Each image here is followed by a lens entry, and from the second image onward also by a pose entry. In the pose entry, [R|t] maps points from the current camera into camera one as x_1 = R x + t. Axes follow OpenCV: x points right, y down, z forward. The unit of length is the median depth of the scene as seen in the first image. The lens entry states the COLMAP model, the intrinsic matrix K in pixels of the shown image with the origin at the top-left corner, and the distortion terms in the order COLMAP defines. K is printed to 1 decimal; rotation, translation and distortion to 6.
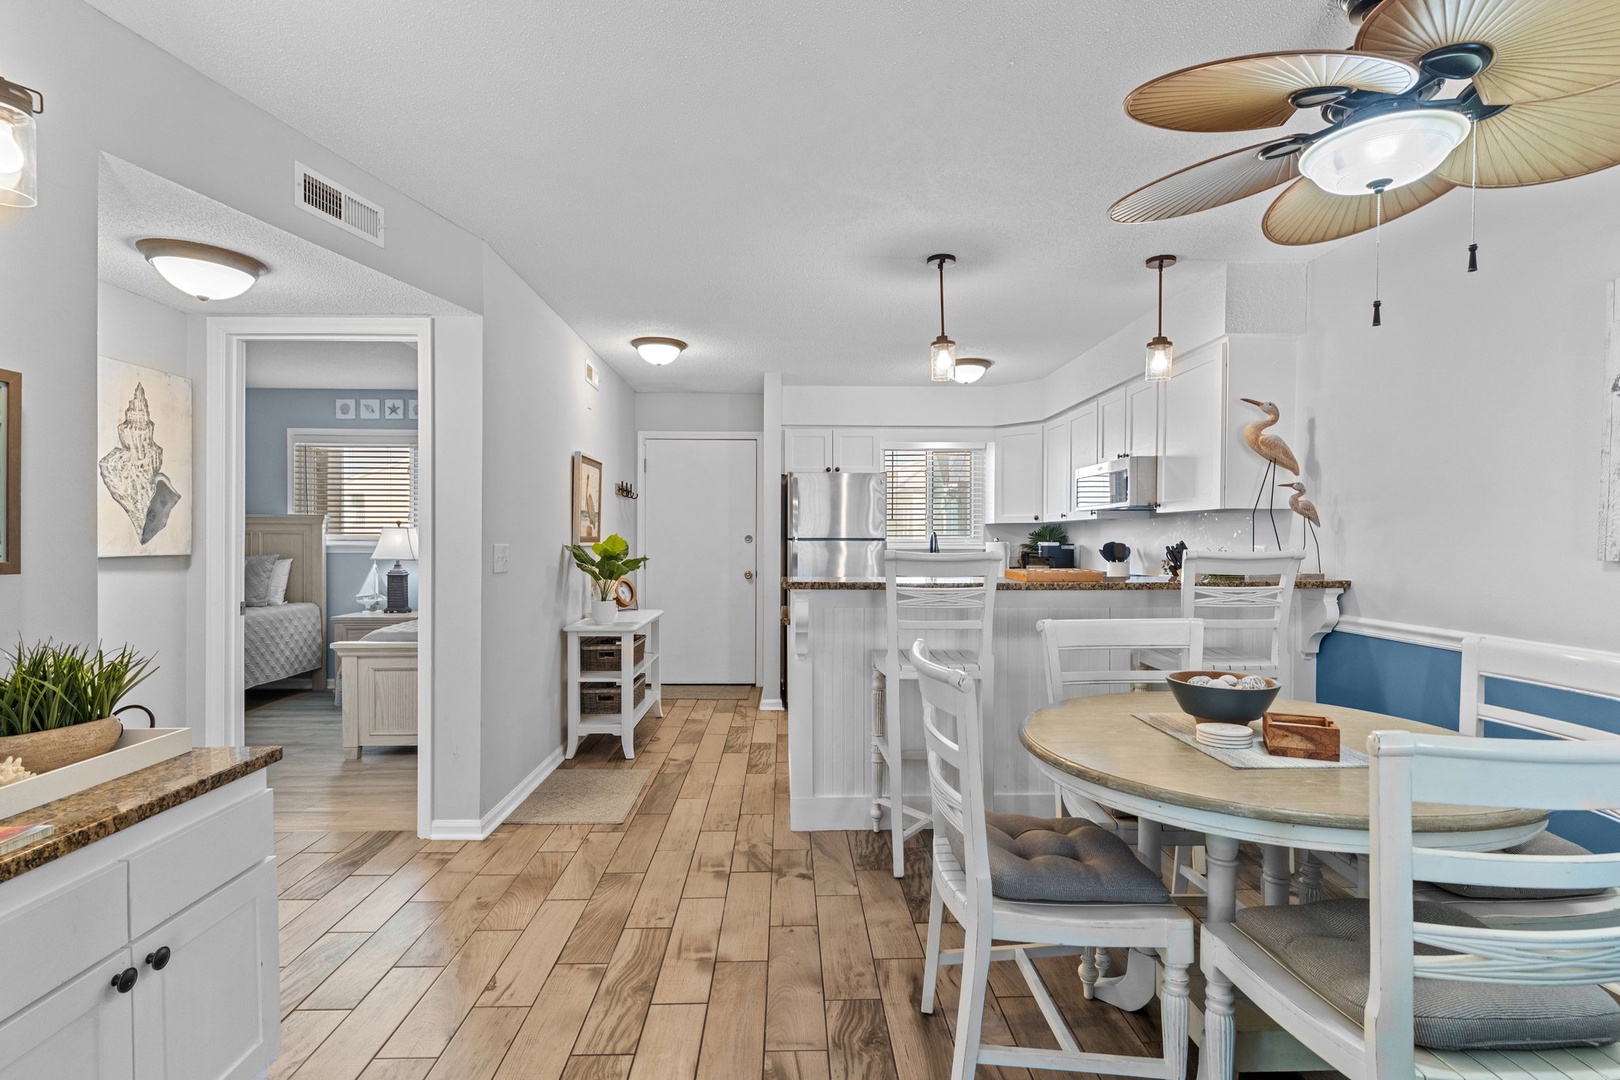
lens RADIAL K [[784.3, 0, 809.4], [0, 784.3, 539.5], [0, 0, 1]] dist [0.005214, -0.003237]
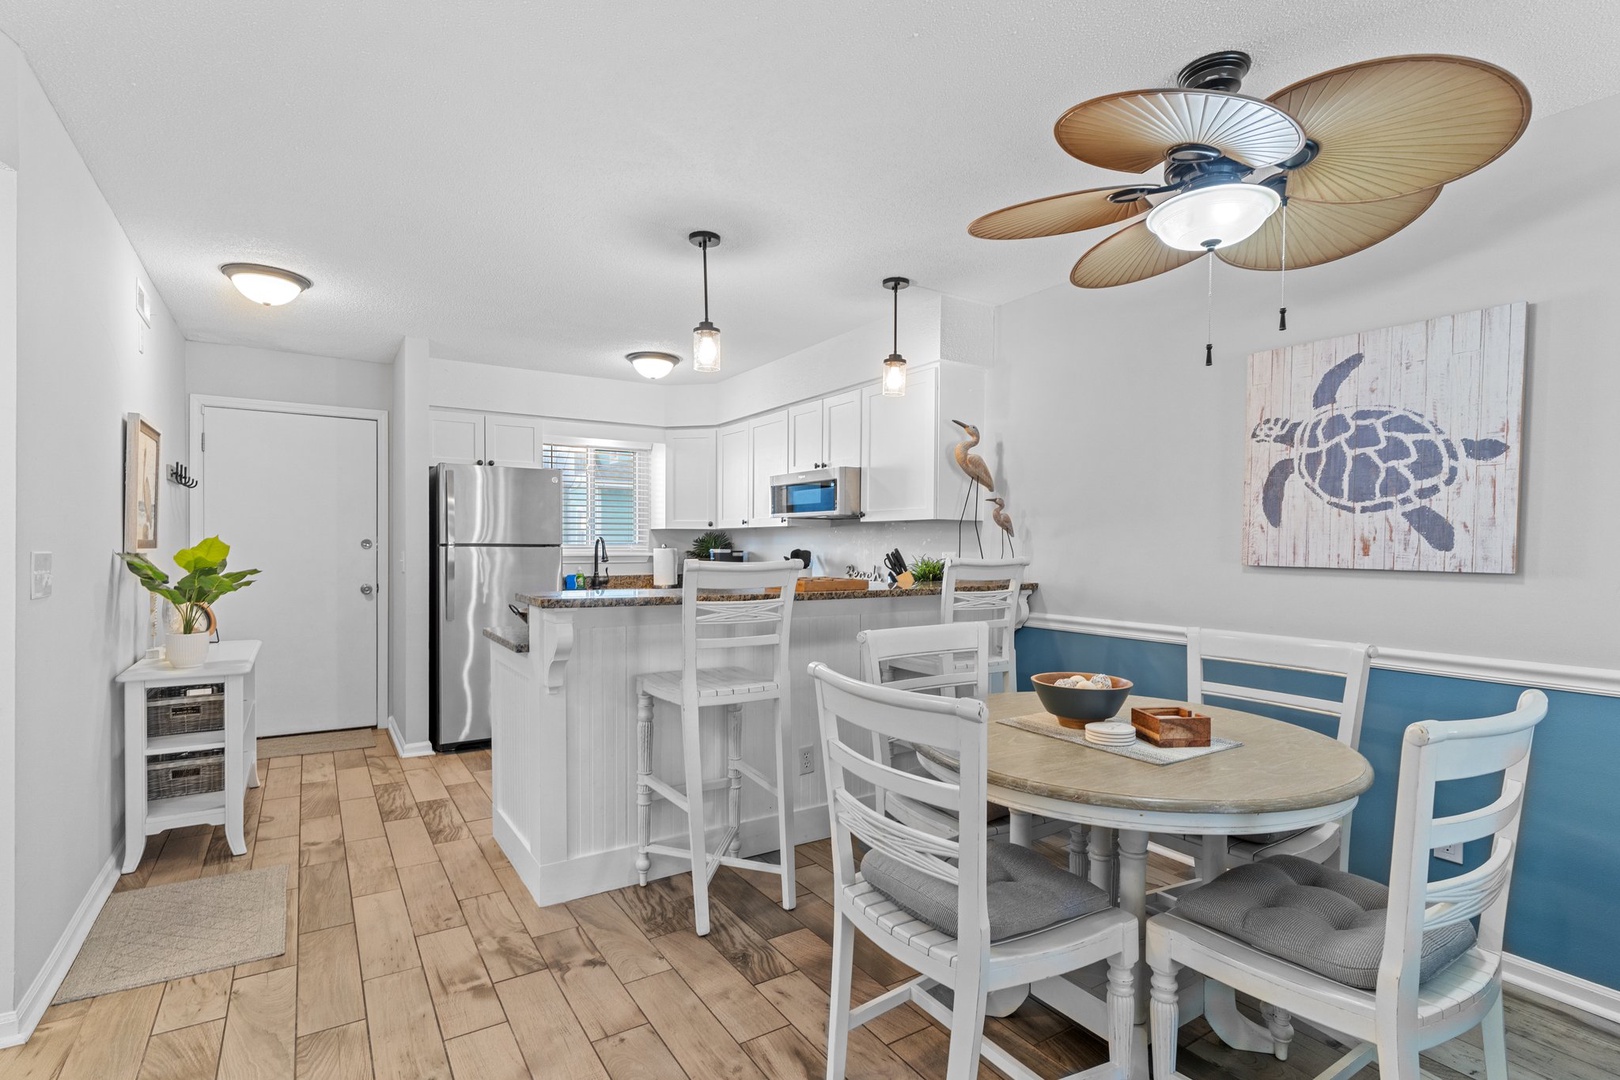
lens RADIAL K [[784.3, 0, 809.0], [0, 784.3, 547.4], [0, 0, 1]] dist [0.005214, -0.003237]
pose [[0.855332, 0.002521, 0.518075, -0.199217], [-0.004465, 0.999987, 0.002506, -0.002013], [-0.518061, -0.004456, 0.855332, 0.162647]]
